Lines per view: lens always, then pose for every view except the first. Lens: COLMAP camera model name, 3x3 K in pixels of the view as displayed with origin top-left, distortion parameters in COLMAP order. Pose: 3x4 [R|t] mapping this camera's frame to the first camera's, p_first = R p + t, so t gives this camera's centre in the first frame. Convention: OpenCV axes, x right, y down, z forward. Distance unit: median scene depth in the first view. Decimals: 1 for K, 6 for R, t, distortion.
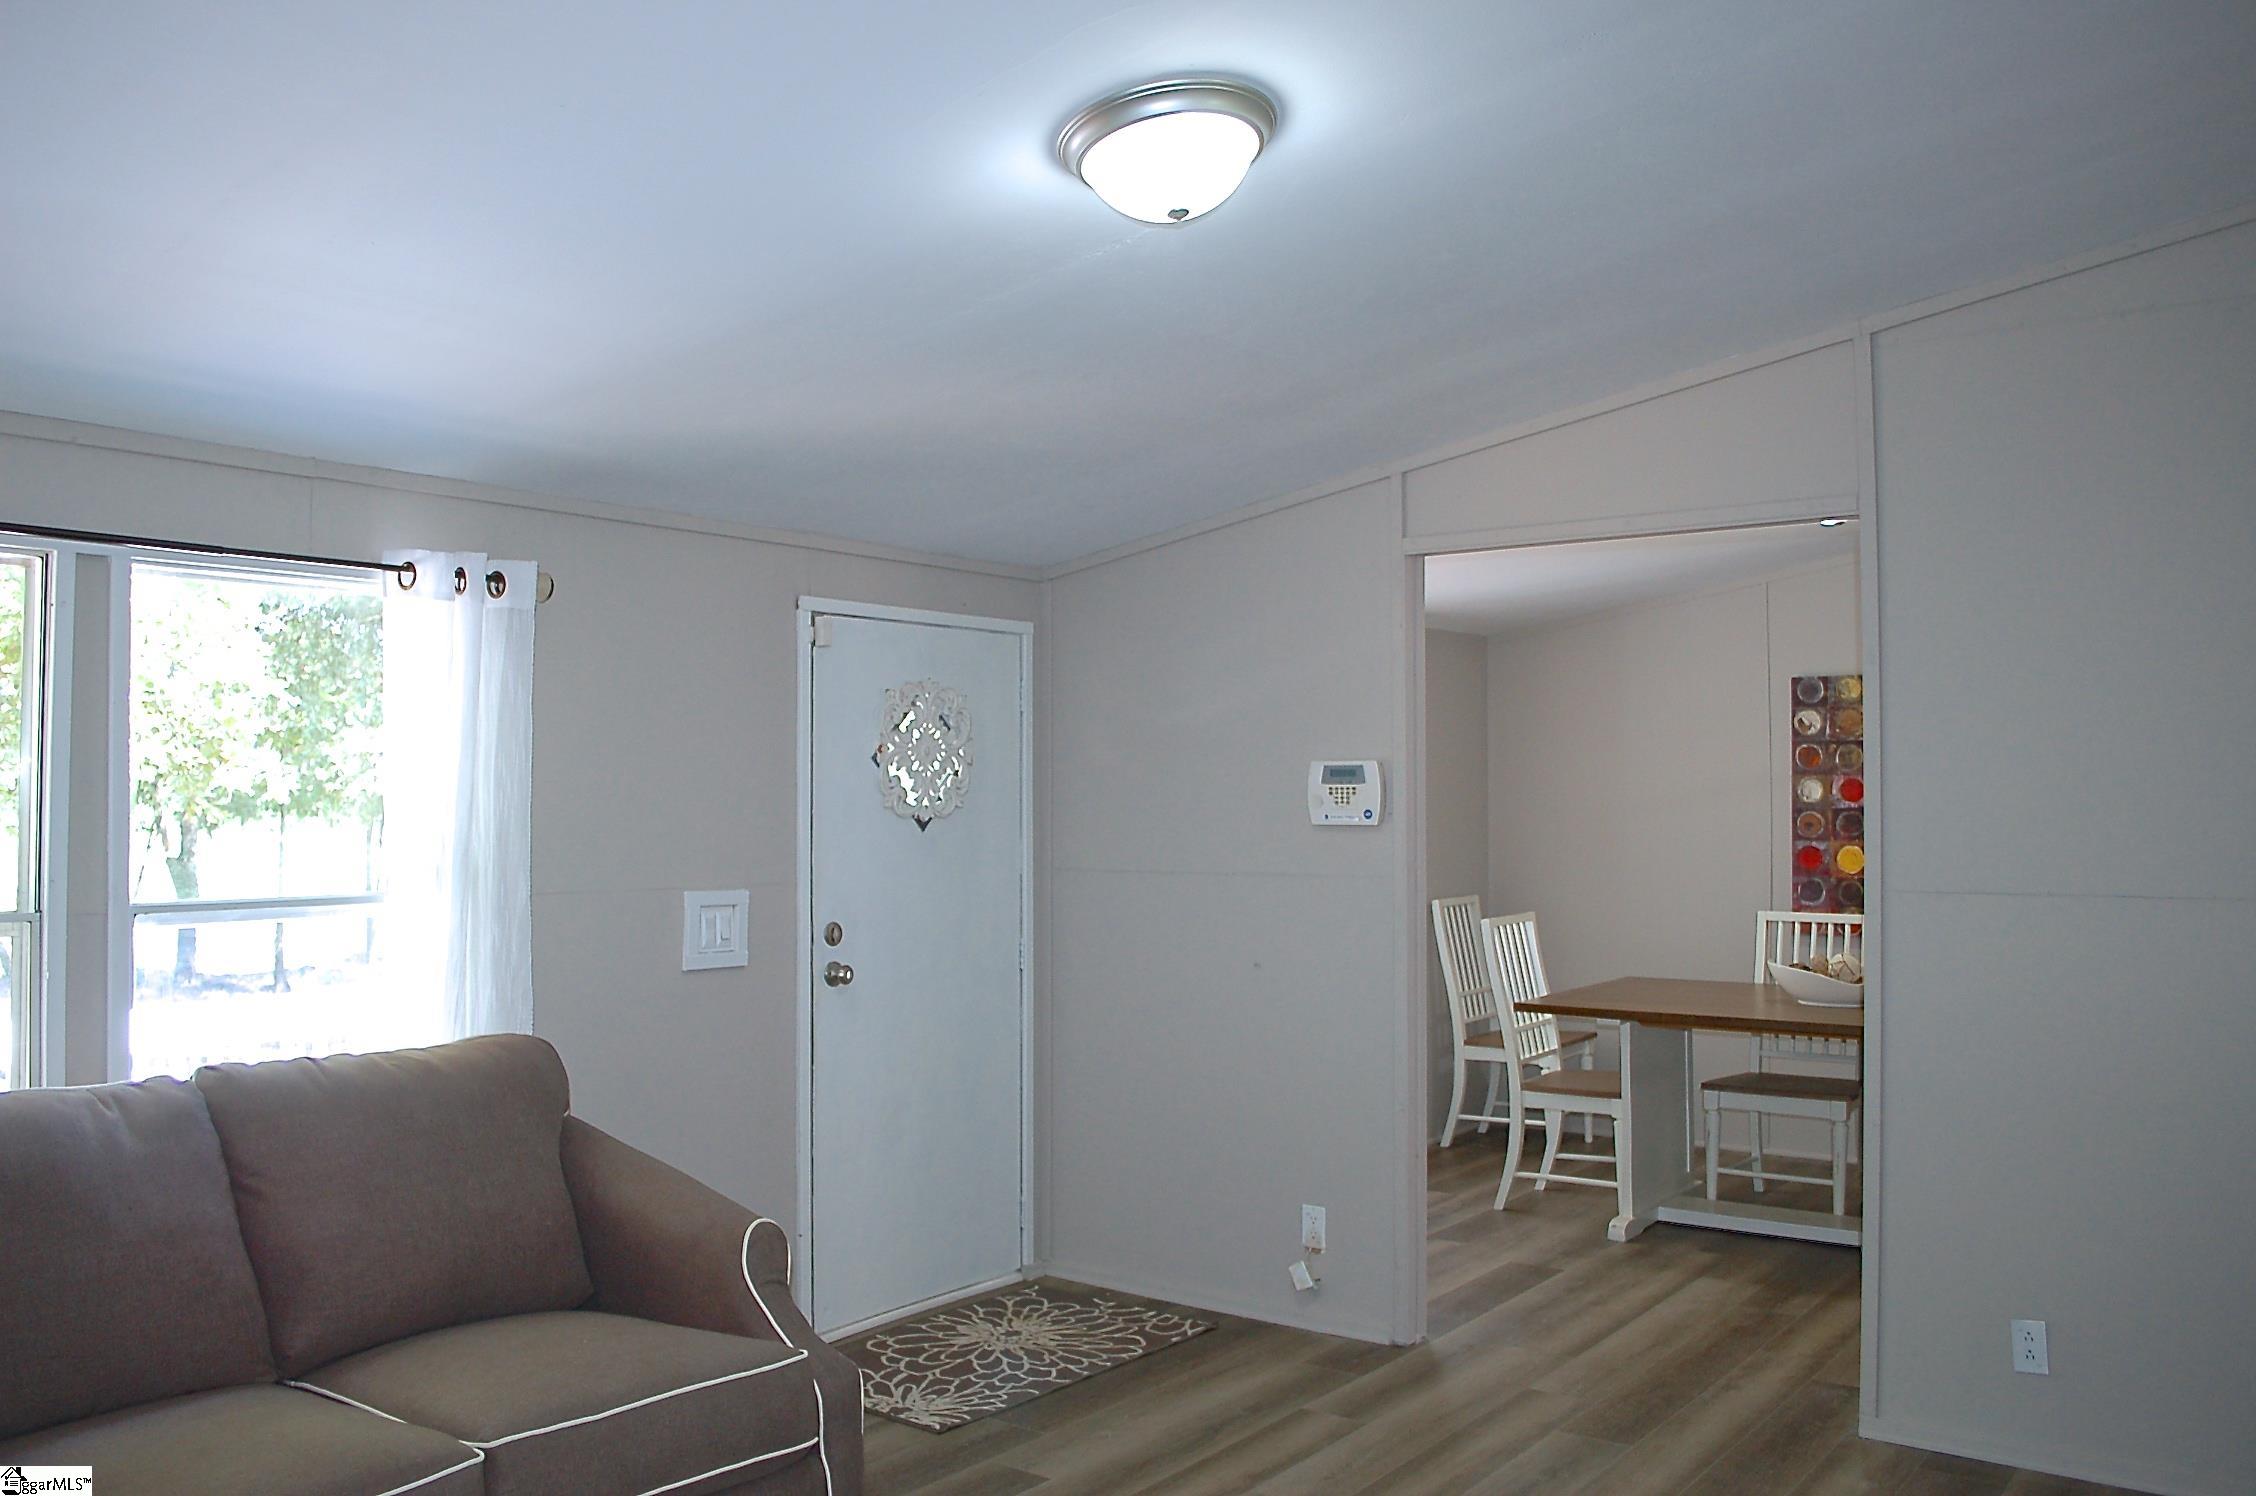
lens RADIAL K [[1795.1, 0, 1101.3], [0, 1795.1, 748.1], [0, 0, 1]] dist [-0.085905, 0.008000]
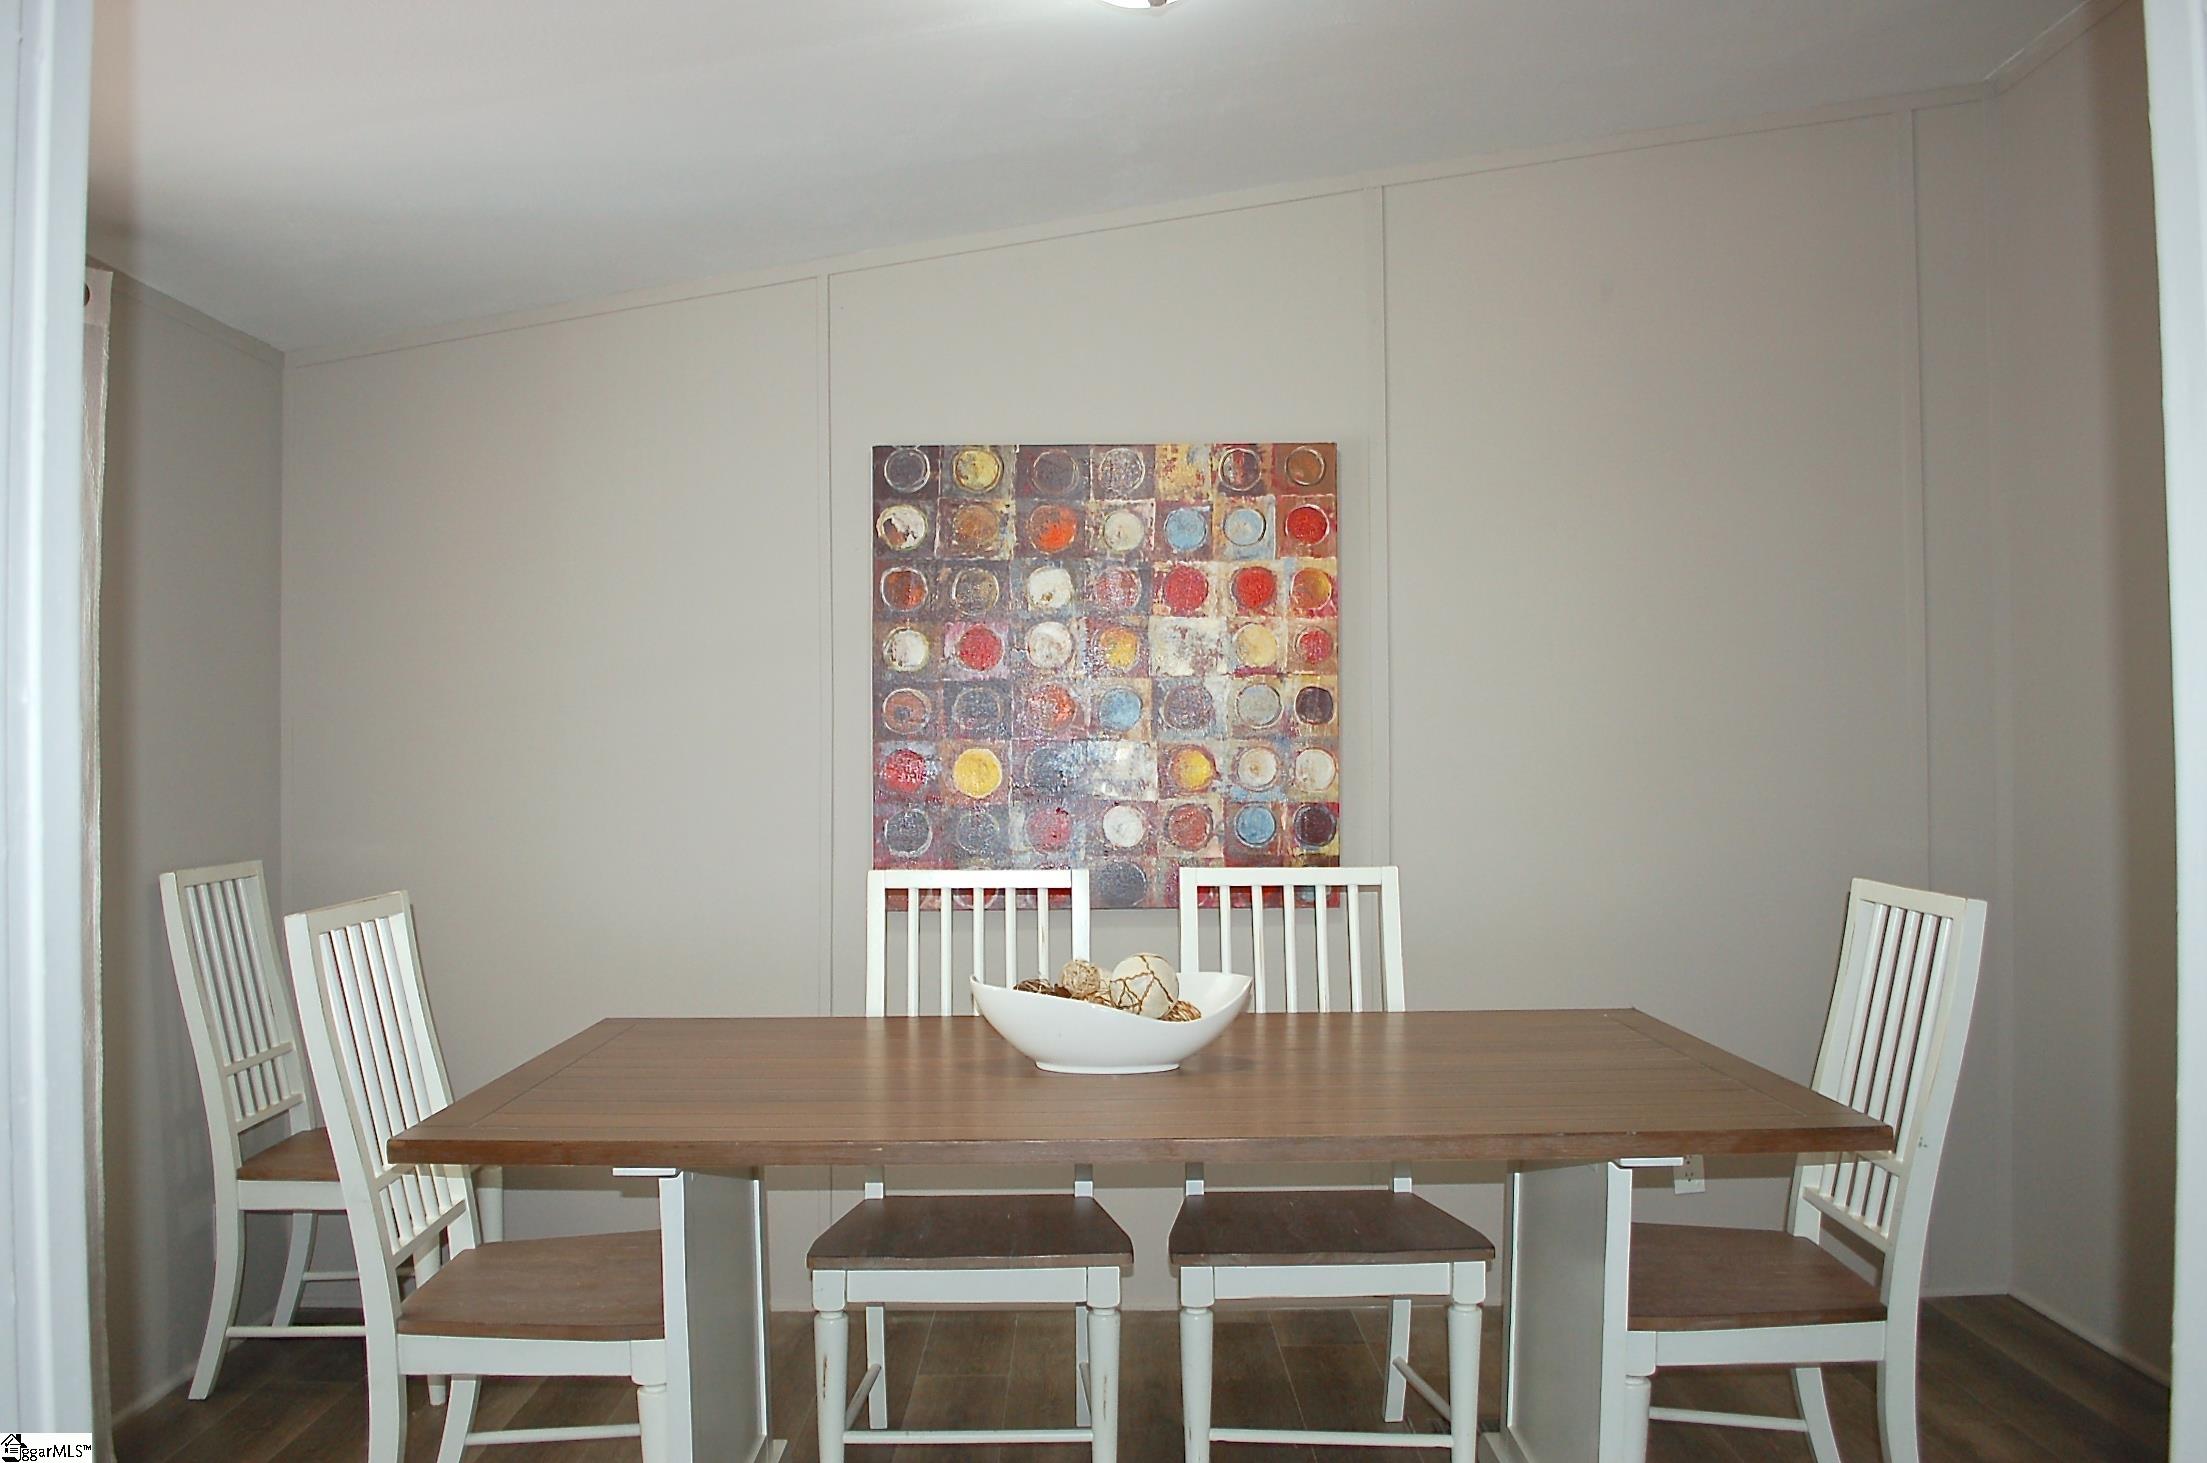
lens RADIAL K [[1756.1, 0, 1077.3], [0, 1756.1, 731.6], [0, 0, 1]] dist [-0.085905, 0.008000]
pose [[0.790513, 0.004544, 0.612429, 0.107235], [-0.009214, 0.999948, 0.004474, 0.046660], [-0.612376, -0.009179, 0.790513, 0.533923]]
